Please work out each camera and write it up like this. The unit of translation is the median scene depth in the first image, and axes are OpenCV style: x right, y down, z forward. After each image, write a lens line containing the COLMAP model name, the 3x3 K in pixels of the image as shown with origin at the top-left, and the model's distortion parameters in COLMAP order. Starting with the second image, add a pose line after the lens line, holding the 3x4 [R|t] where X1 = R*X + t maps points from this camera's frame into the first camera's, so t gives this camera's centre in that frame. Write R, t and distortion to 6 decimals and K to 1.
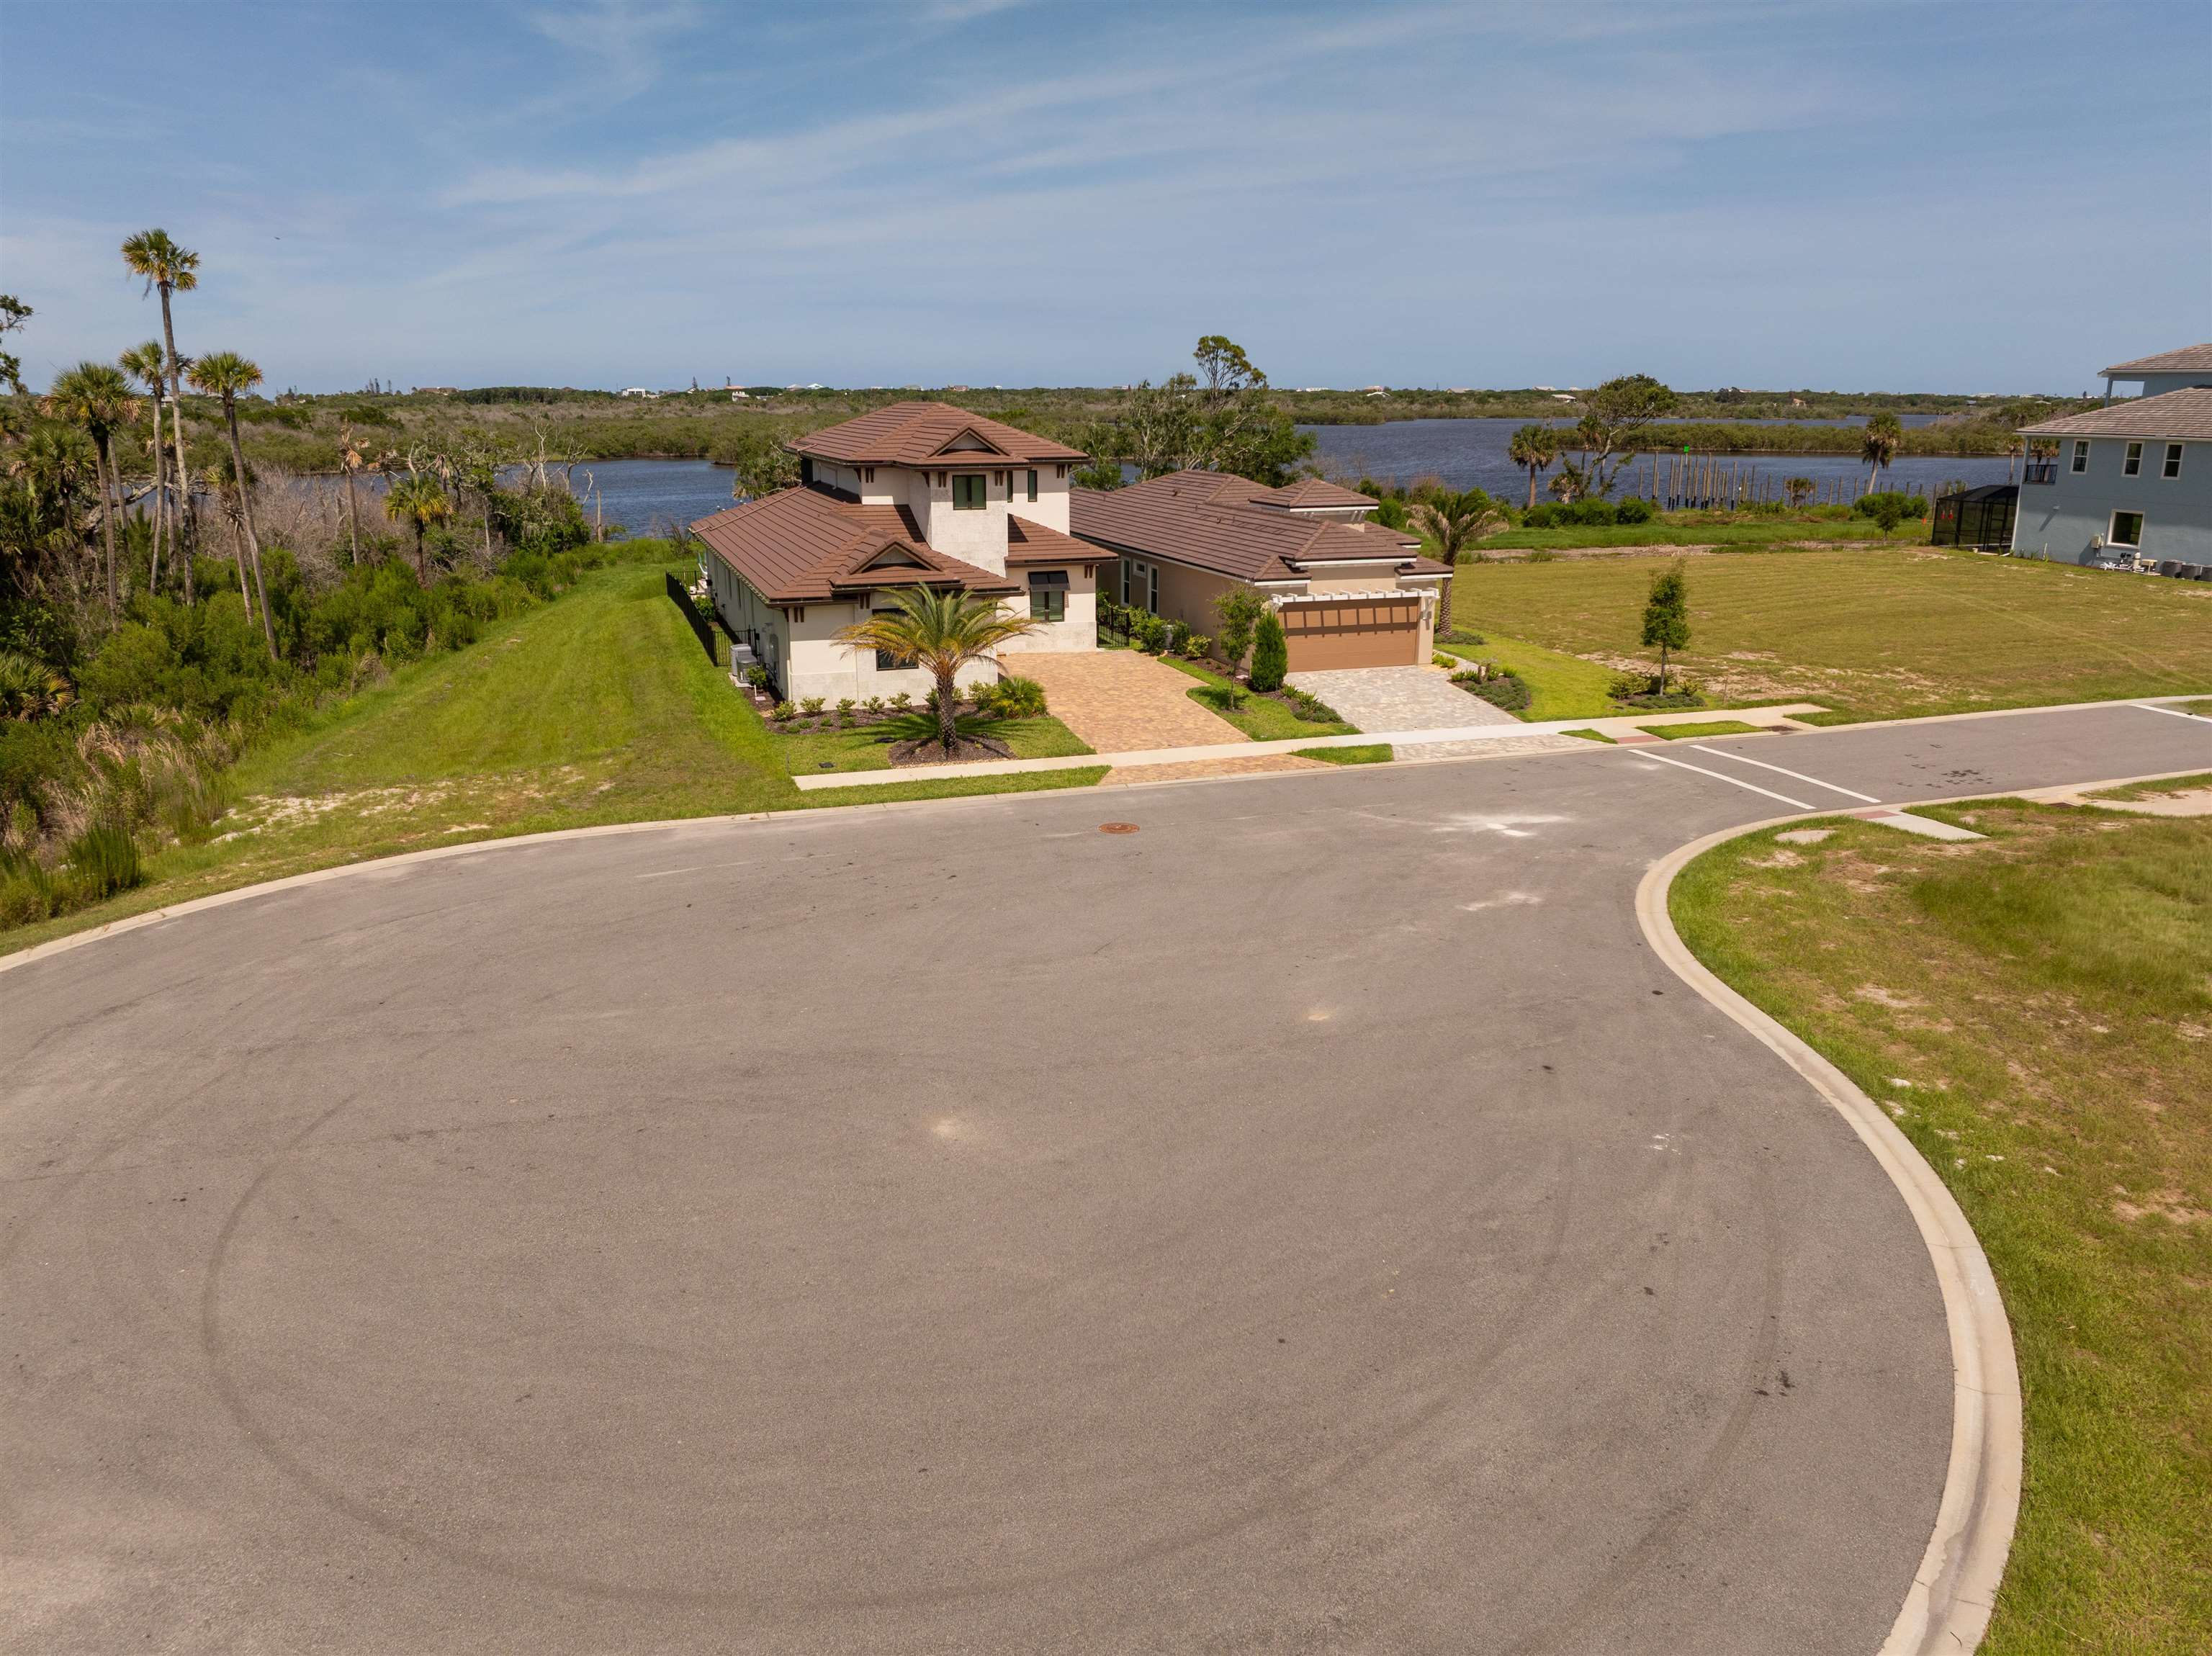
lens RADIAL K [[1561.0, 0, 1101.4], [0, 1561.0, 825.5], [0, 0, 1]] dist [-0.043558, 0.007291]
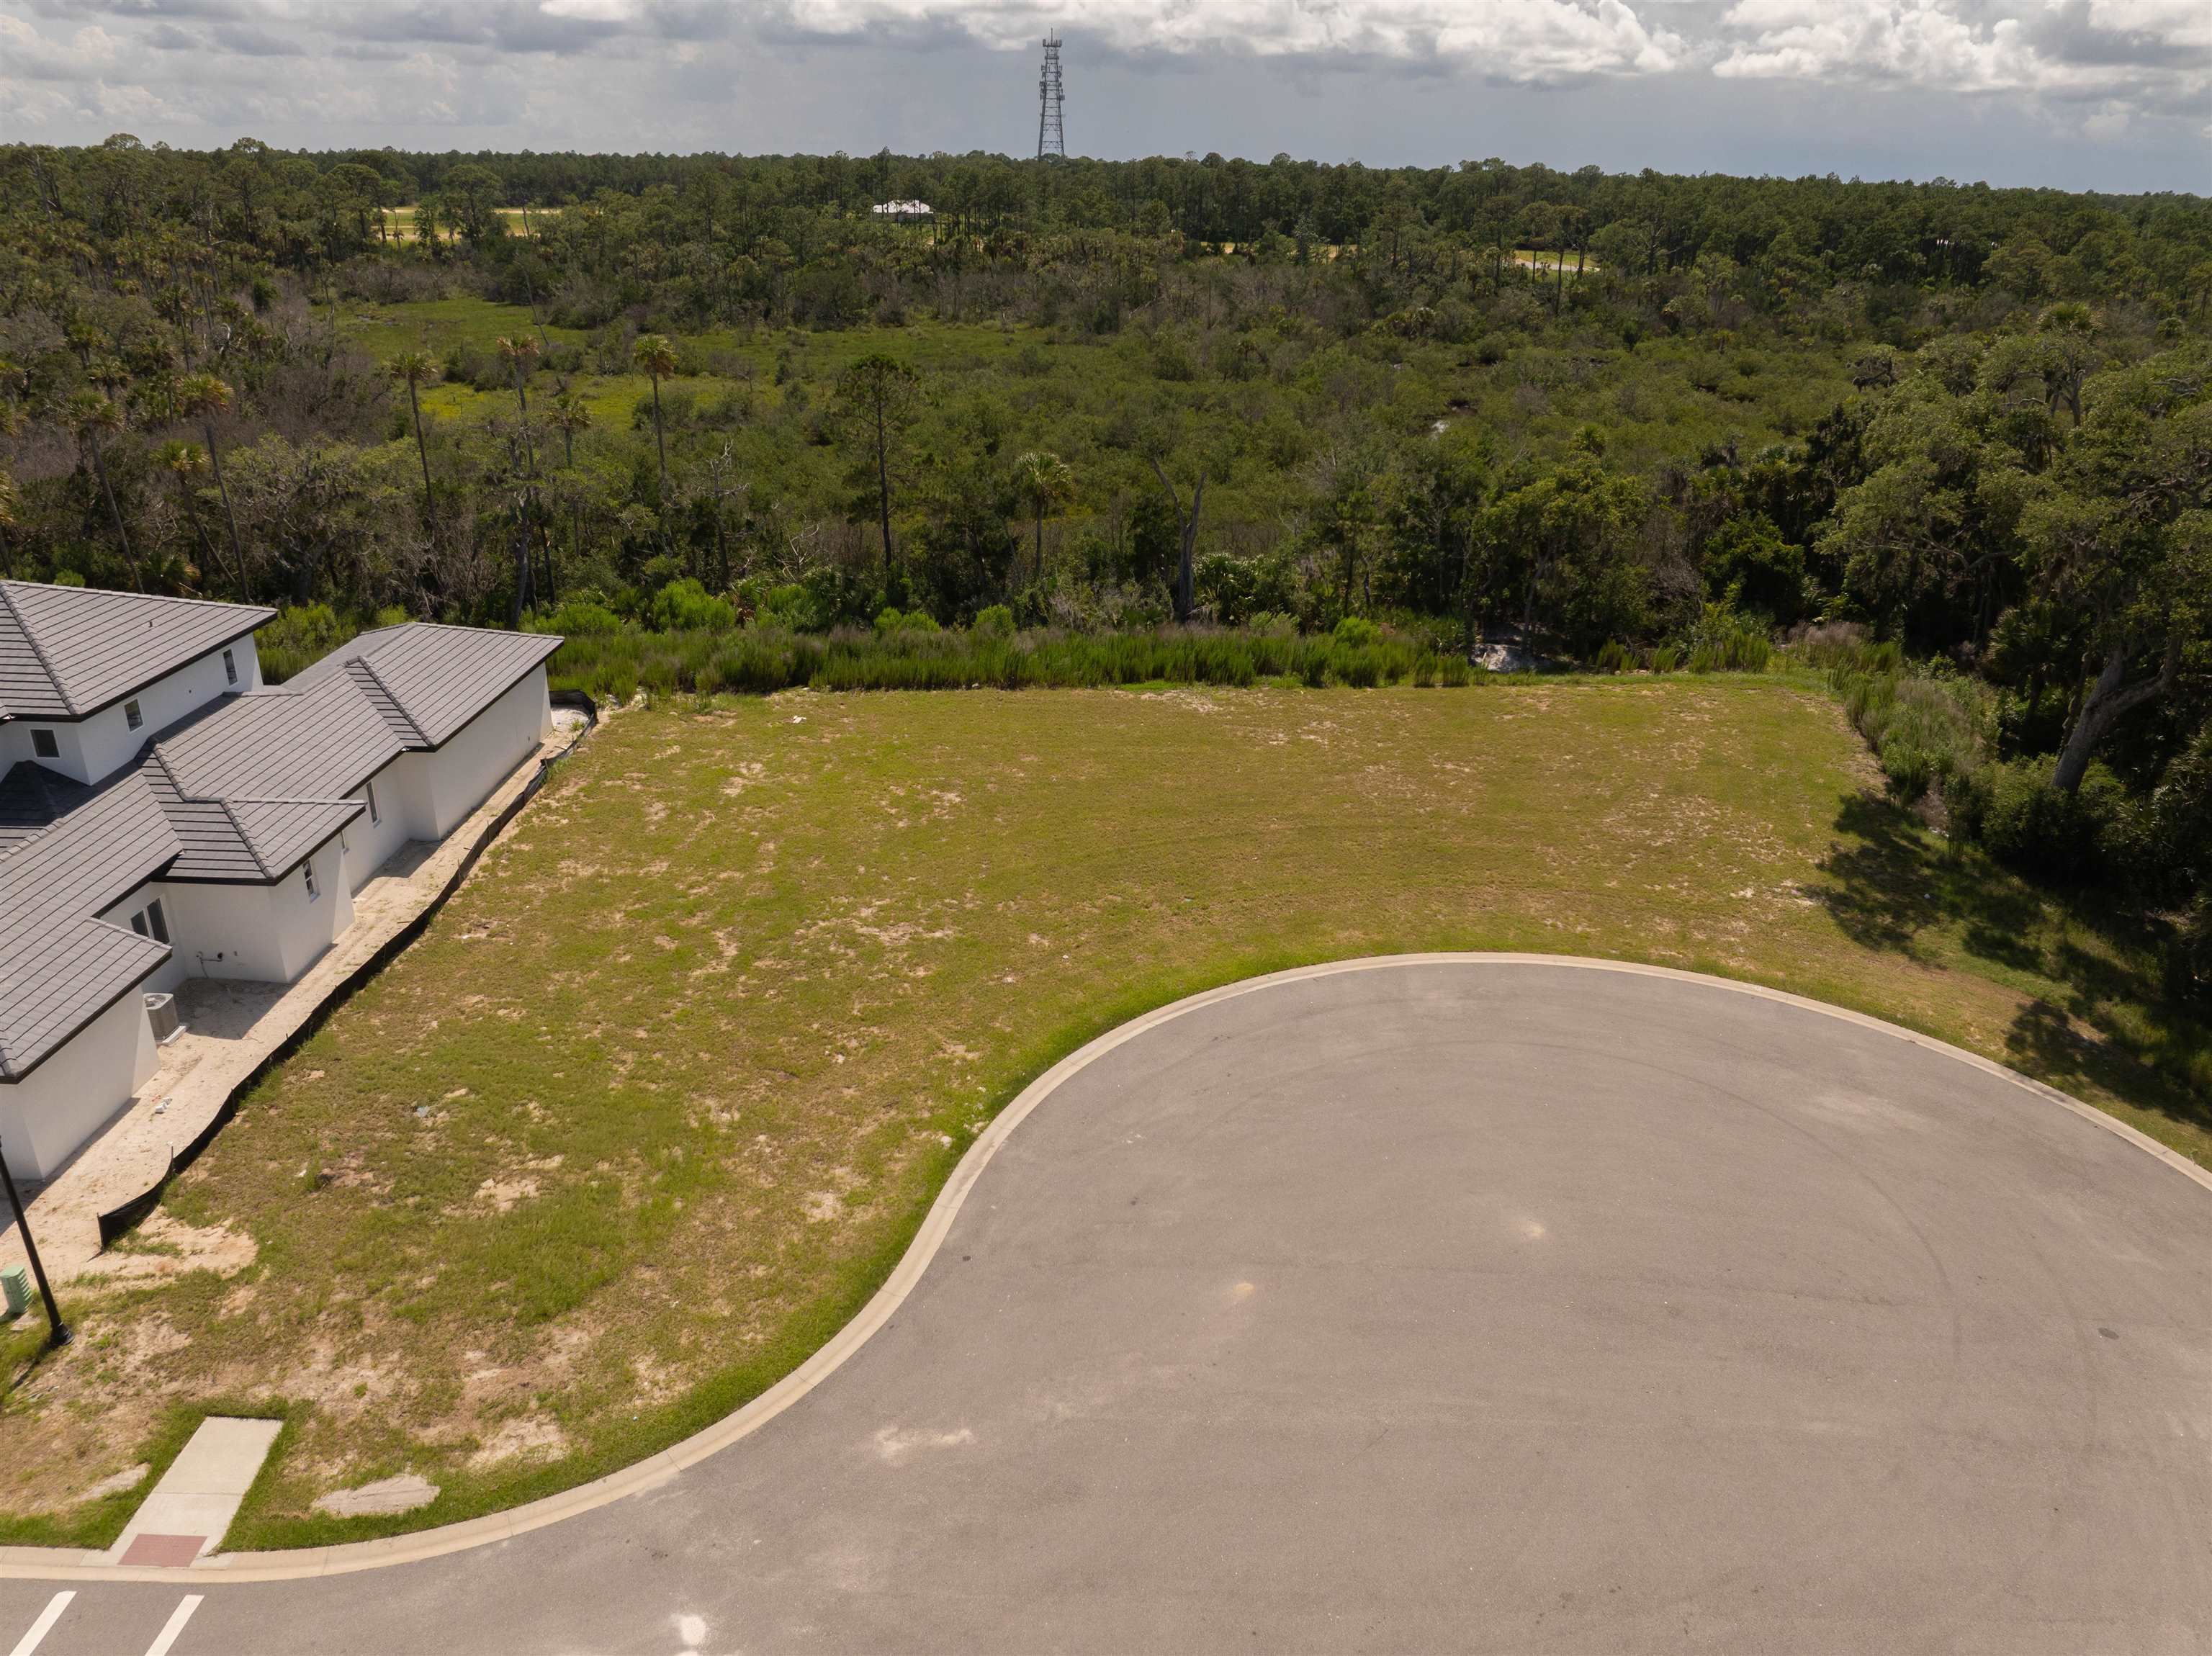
lens RADIAL K [[1561.0, 0, 1101.4], [0, 1561.0, 825.5], [0, 0, 1]] dist [-0.043558, 0.007291]
pose [[-0.936168, -0.152678, 0.316669, -0.101542], [0.077605, 0.788798, 0.609734, -0.963774], [-0.342880, 0.595388, -0.726599, 1.706669]]
